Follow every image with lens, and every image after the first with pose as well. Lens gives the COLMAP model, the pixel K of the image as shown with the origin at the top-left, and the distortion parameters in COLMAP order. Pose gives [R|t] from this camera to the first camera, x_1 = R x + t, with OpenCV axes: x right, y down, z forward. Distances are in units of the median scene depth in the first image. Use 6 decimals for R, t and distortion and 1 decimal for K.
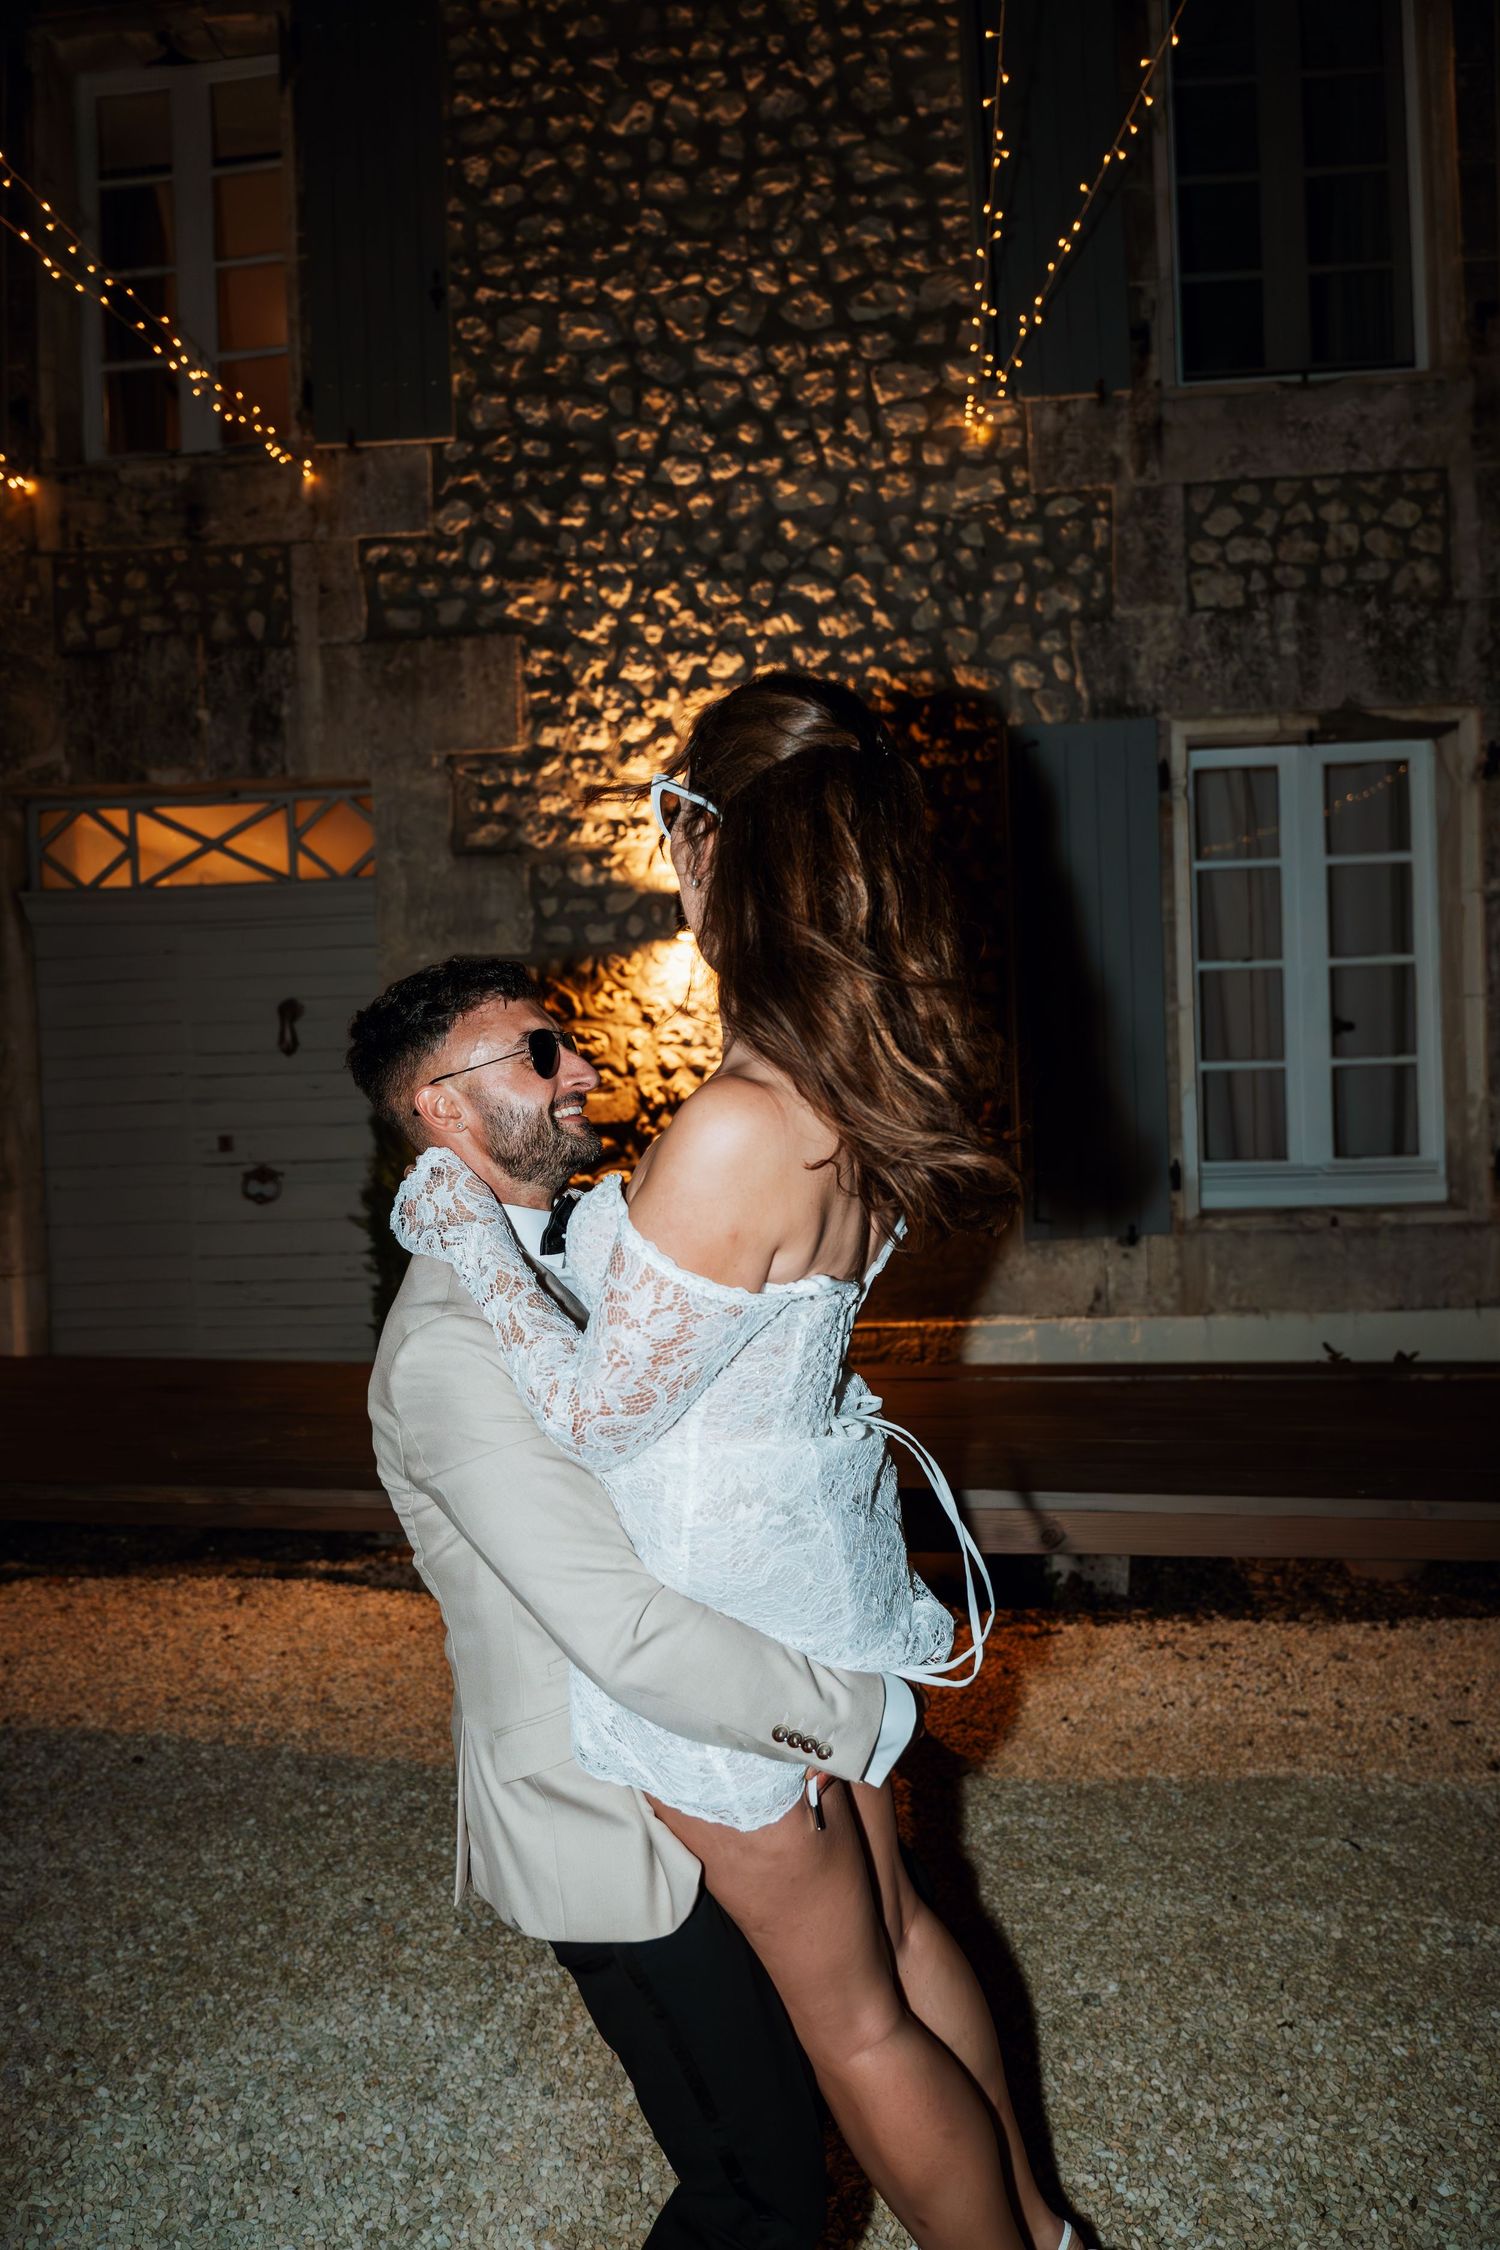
lens RADIAL K [[1491.7, 0, 753.2], [0, 1491.7, 1121.0], [0, 0, 1]] dist [0.005479, -0.016968]
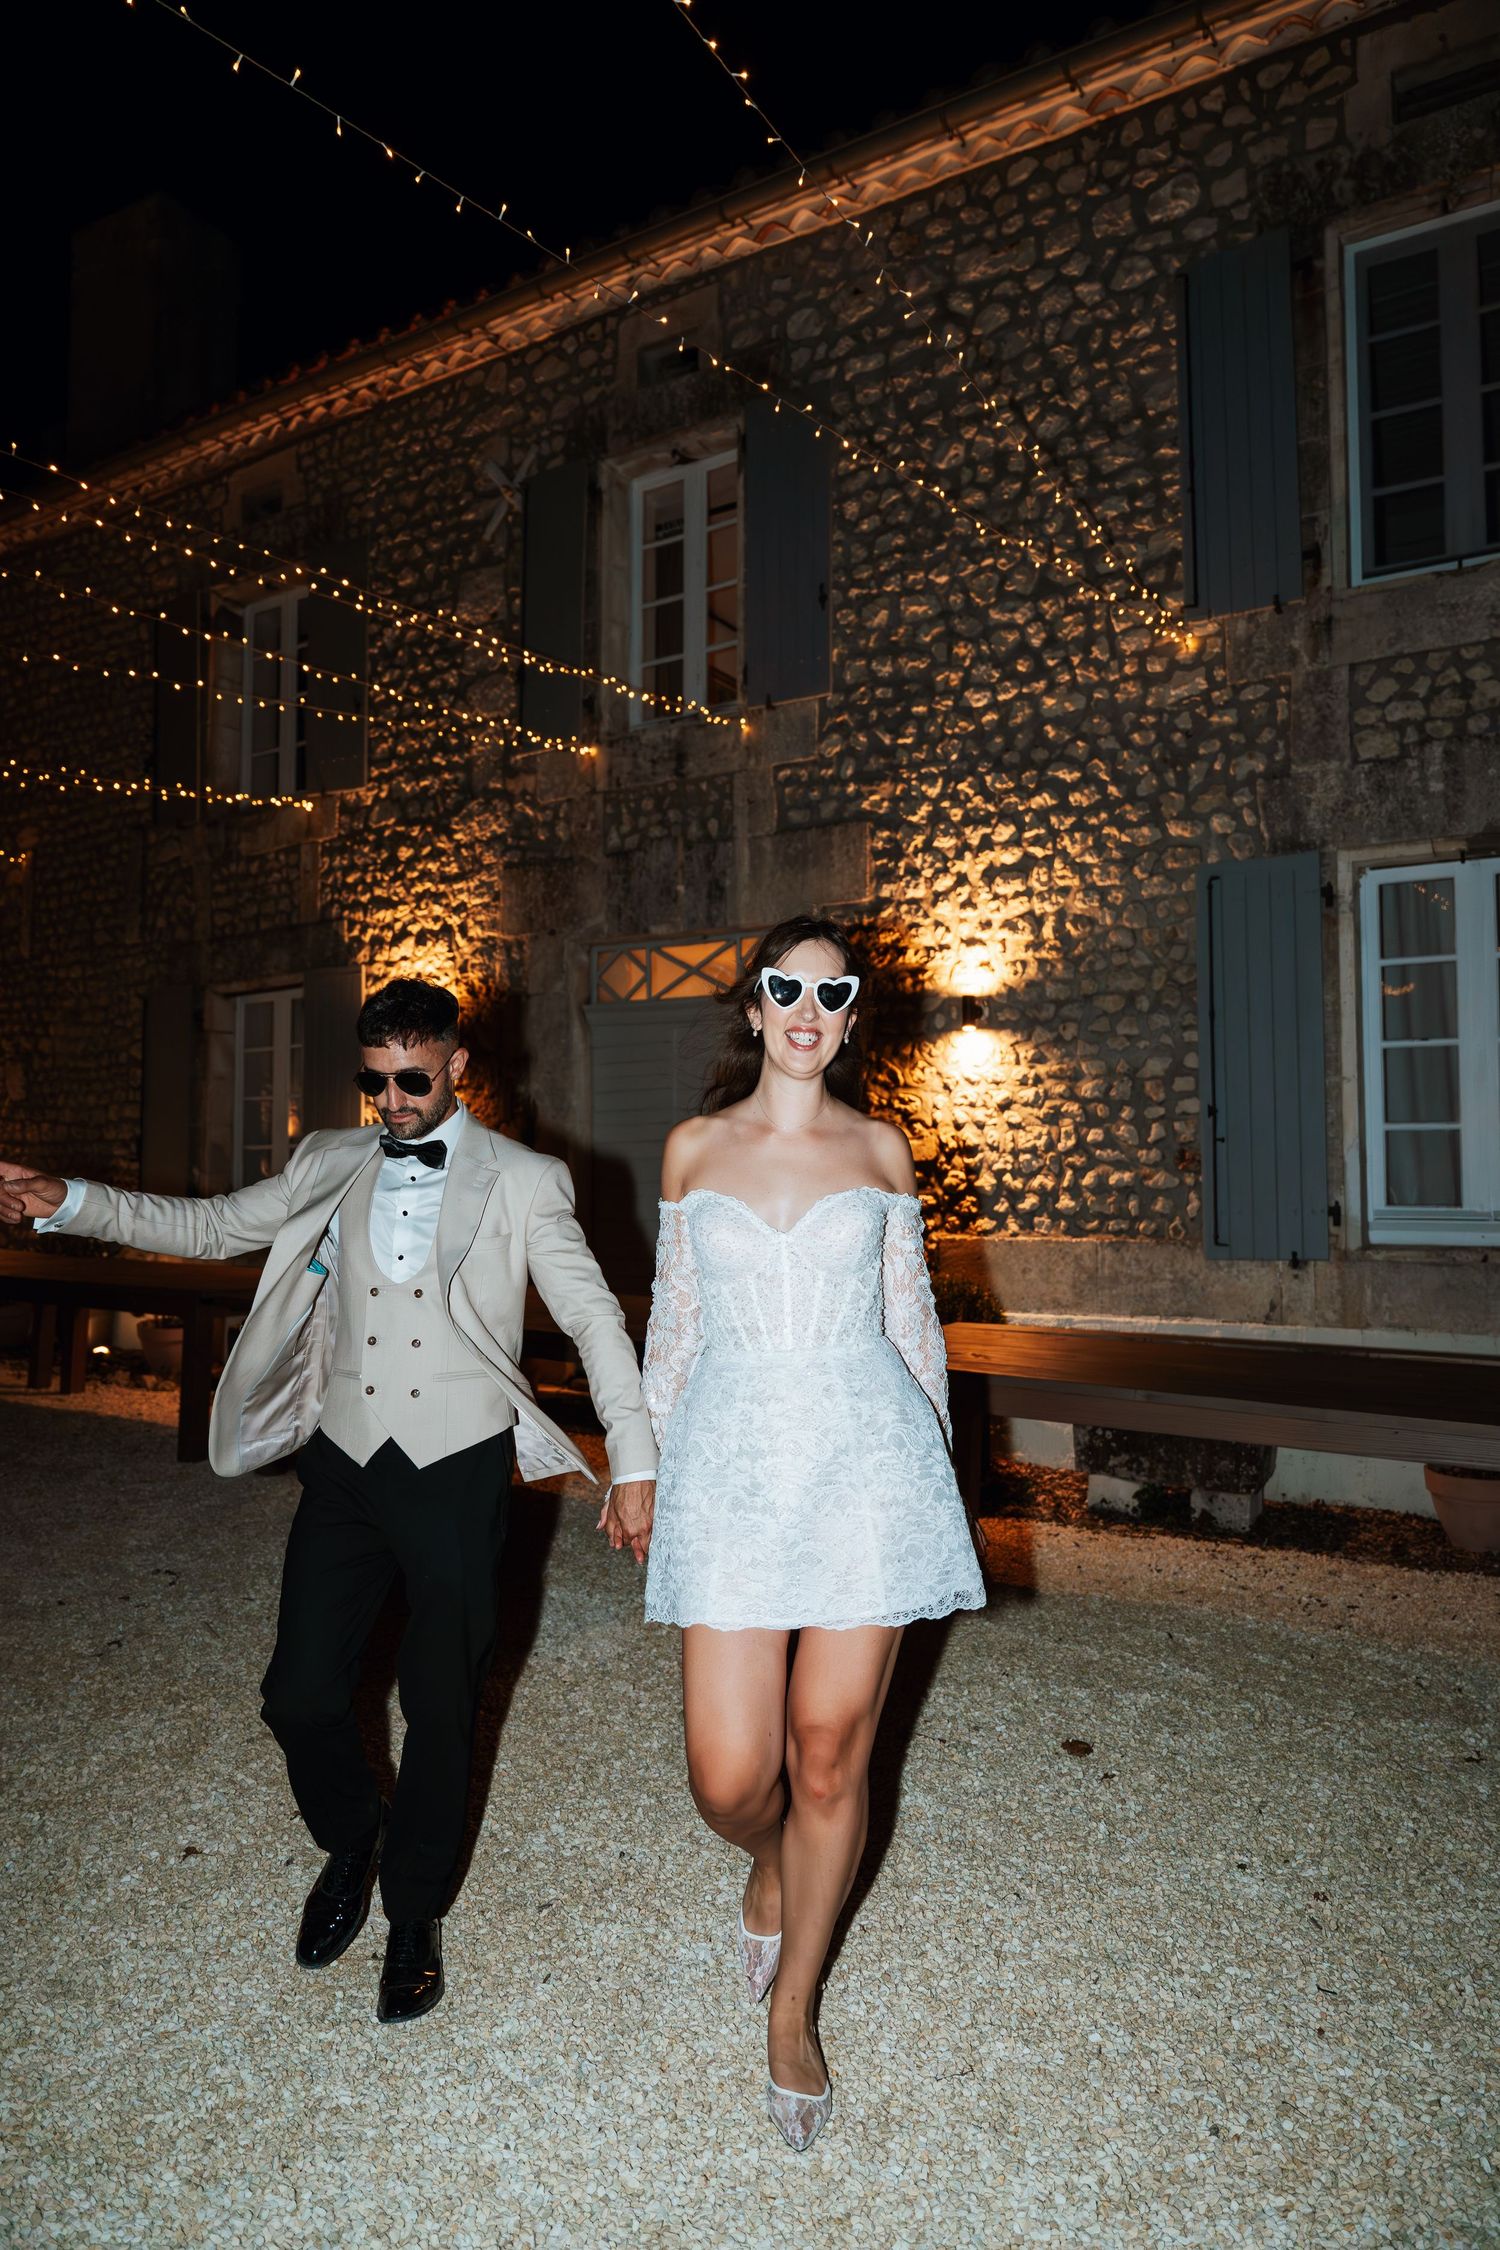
lens RADIAL K [[1491.7, 0, 753.2], [0, 1491.7, 1121.0], [0, 0, 1]] dist [0.005479, -0.016968]
pose [[0.888523, 0.012255, -0.458668, 0.415991], [-0.032000, 0.998864, -0.035302, 0.018528], [0.457714, 0.046044, 0.887906, -0.326059]]
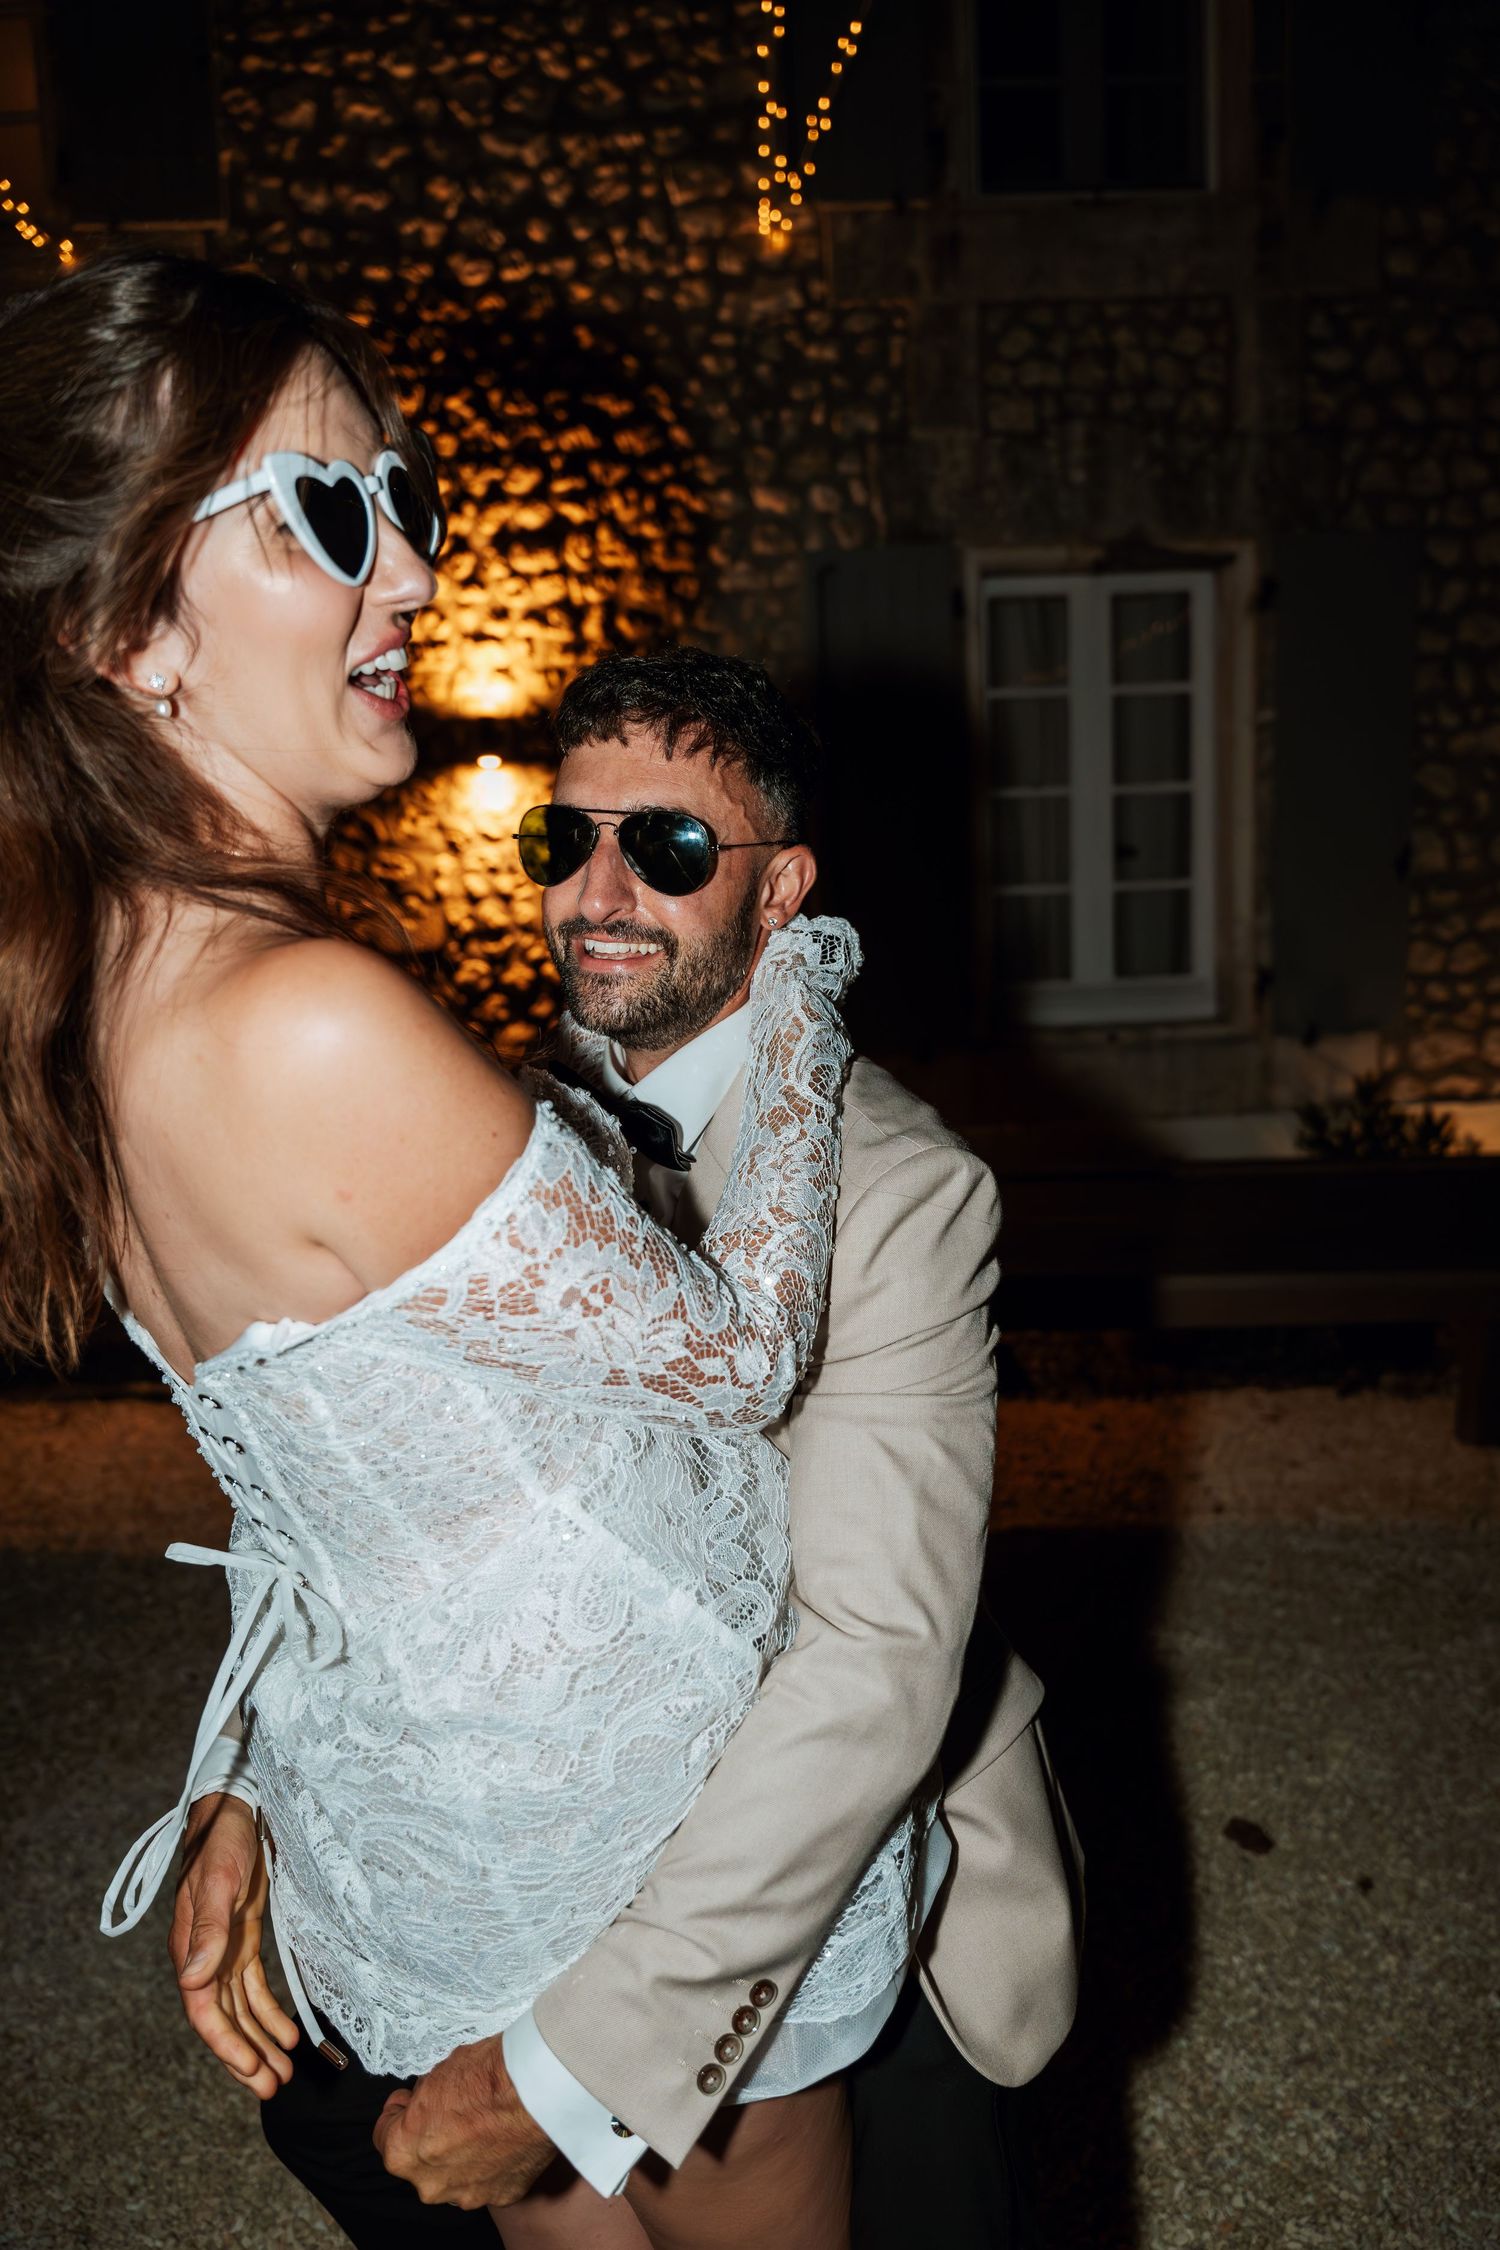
lens RADIAL K [[1488.2, 0, 754.3], [0, 1488.2, 1122.8], [0, 0, 1]] dist [0.014852, -0.024741]
pose [[0.994232, -0.020762, 0.105226, 0.021602], [0.008955, 0.993729, 0.111459, 0.006854], [-0.106881, -0.109874, 0.988182, -0.032768]]
